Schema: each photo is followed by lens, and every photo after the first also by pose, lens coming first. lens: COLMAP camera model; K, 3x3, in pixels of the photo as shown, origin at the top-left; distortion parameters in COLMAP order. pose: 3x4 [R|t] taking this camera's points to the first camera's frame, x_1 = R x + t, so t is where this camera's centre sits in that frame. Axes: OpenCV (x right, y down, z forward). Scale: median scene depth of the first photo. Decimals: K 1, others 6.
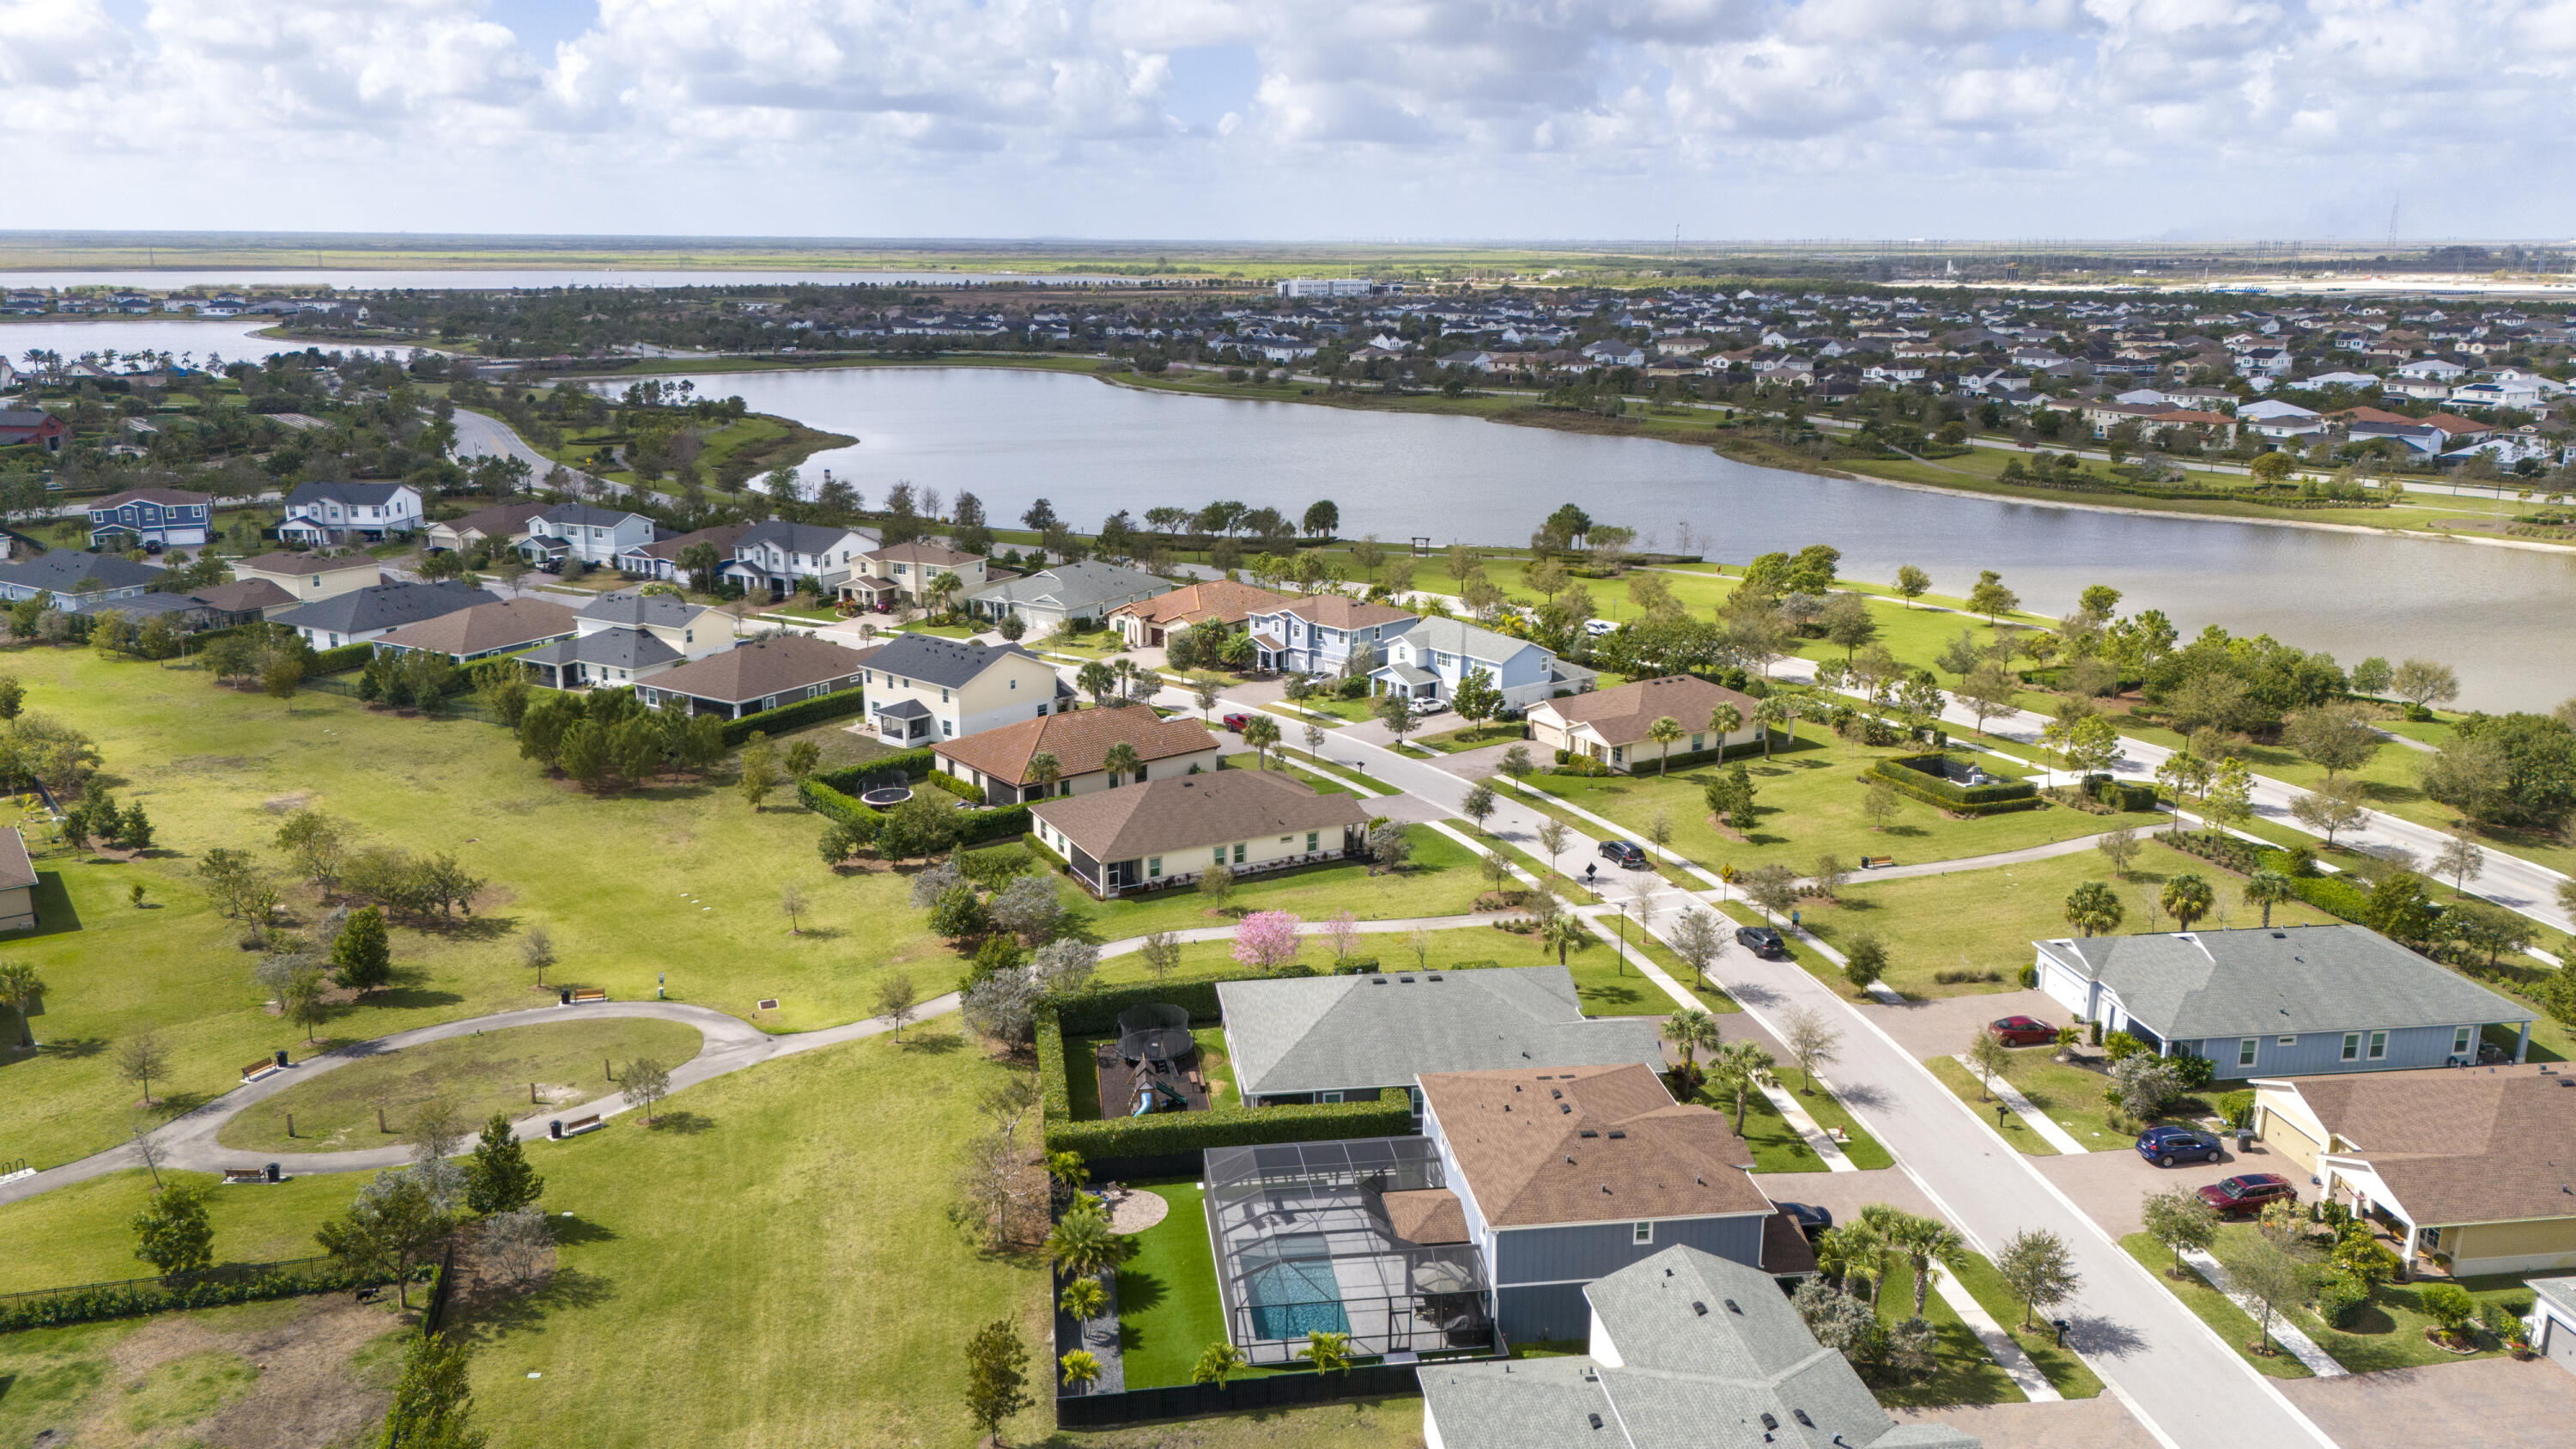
lens RADIAL K [[1885.3, 0, 1290.5], [0, 1885.3, 725.6], [0, 0, 1]] dist [0.082485, -0.084671]
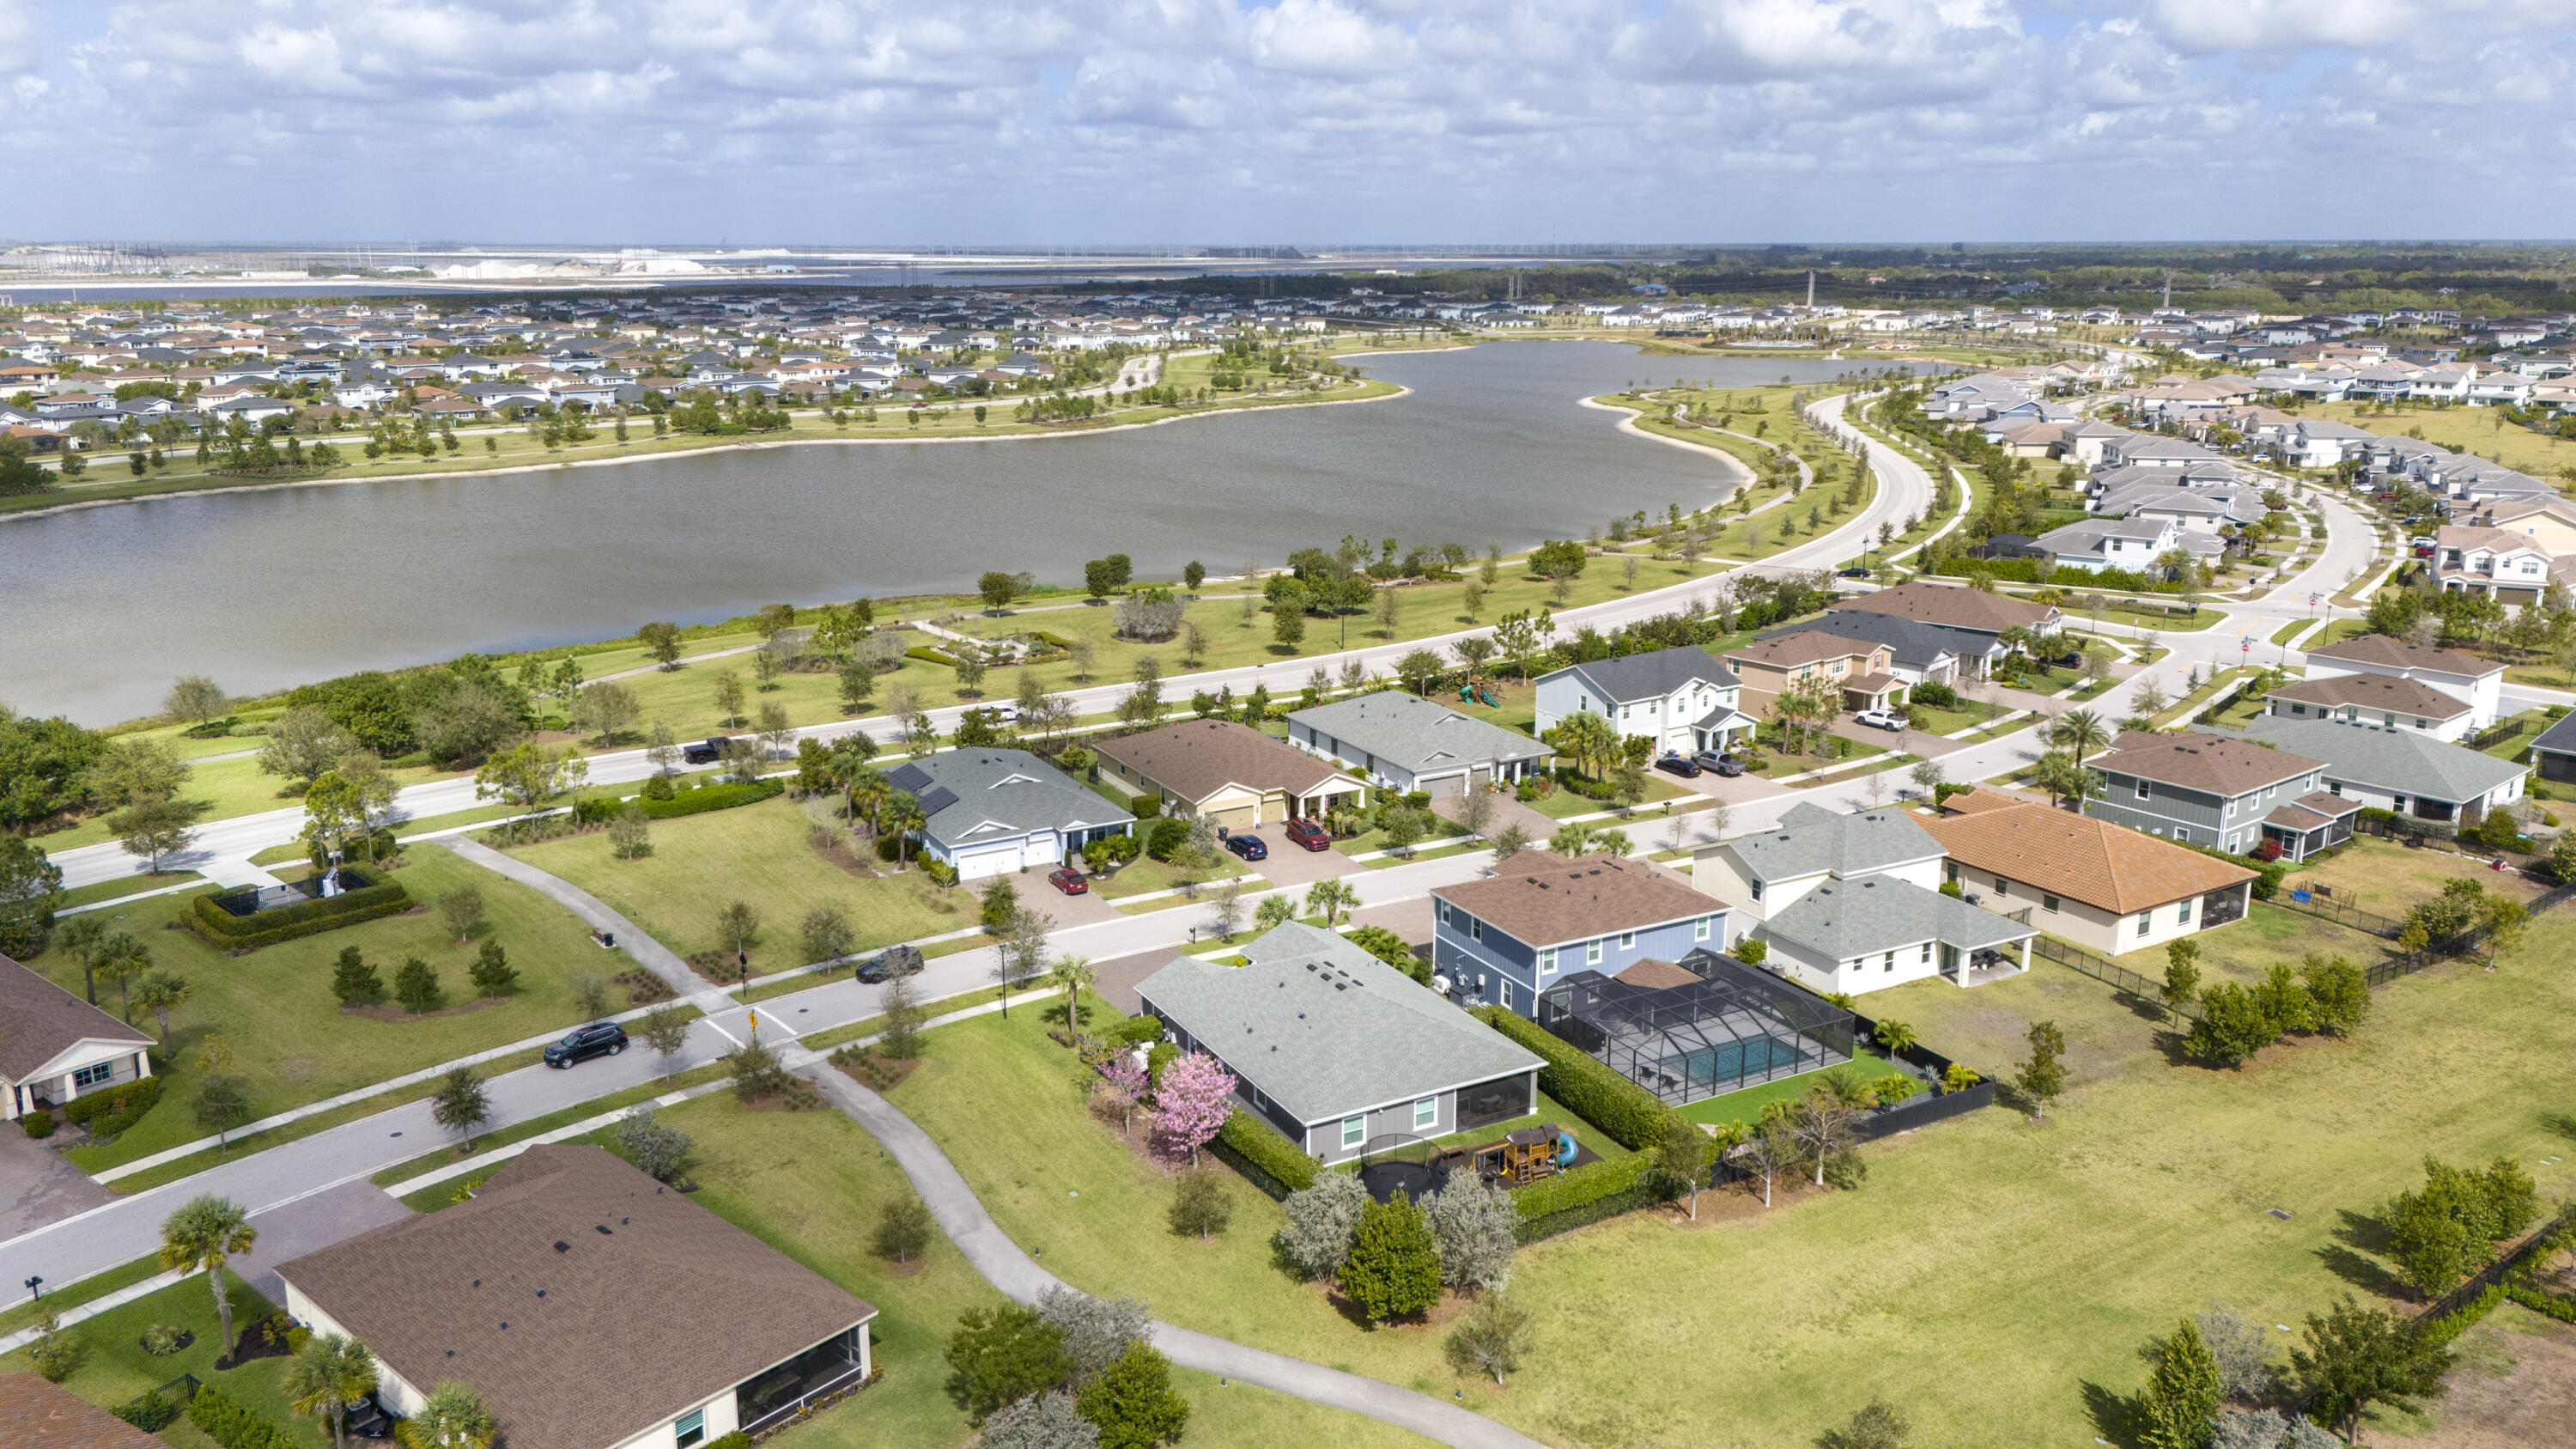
lens RADIAL K [[1885.3, 0, 1290.5], [0, 1885.3, 725.6], [0, 0, 1]] dist [0.082485, -0.084671]
pose [[-0.358391, -0.234715, 0.903585, -0.597982], [0.232891, 0.914801, 0.330001, -0.241116], [-0.904056, 0.328706, -0.273193, 0.931363]]
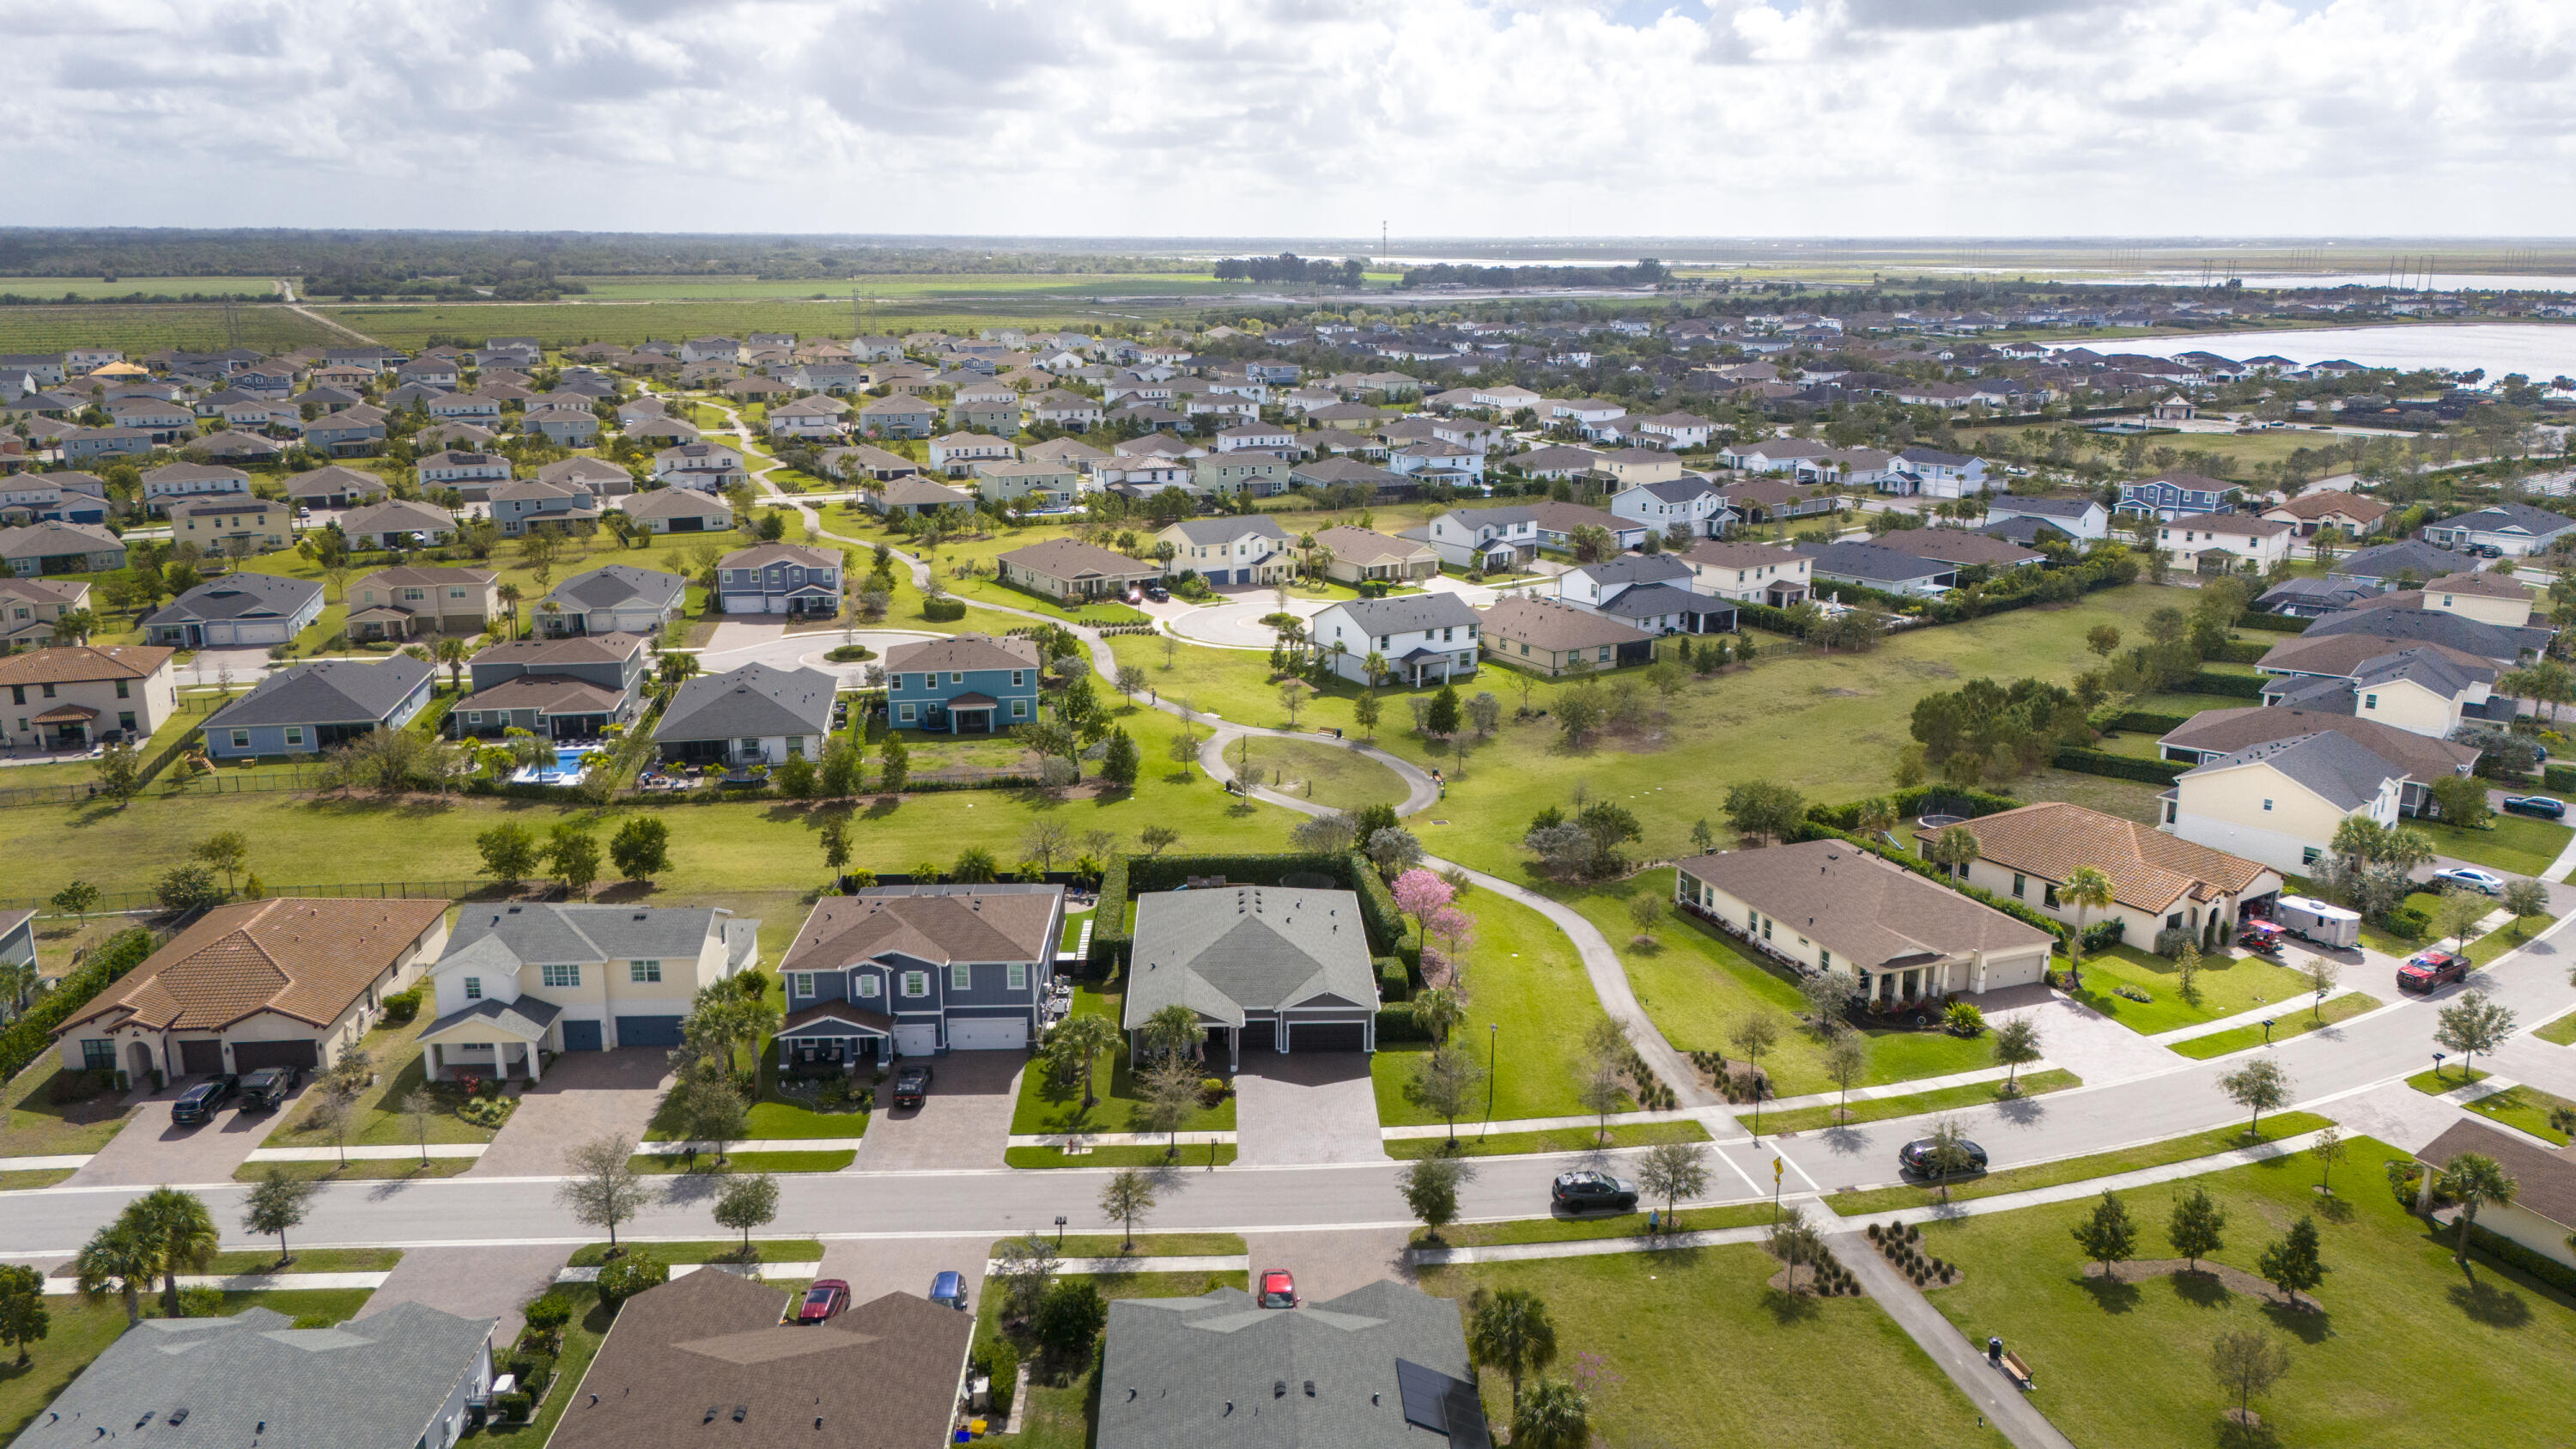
lens RADIAL K [[1885.3, 0, 1290.5], [0, 1885.3, 725.6], [0, 0, 1]] dist [0.082485, -0.084671]
pose [[-0.101879, 0.246645, -0.963736, 0.845371], [-0.252590, 0.930614, 0.264870, -0.205868], [0.962195, 0.270415, -0.032510, 0.768864]]
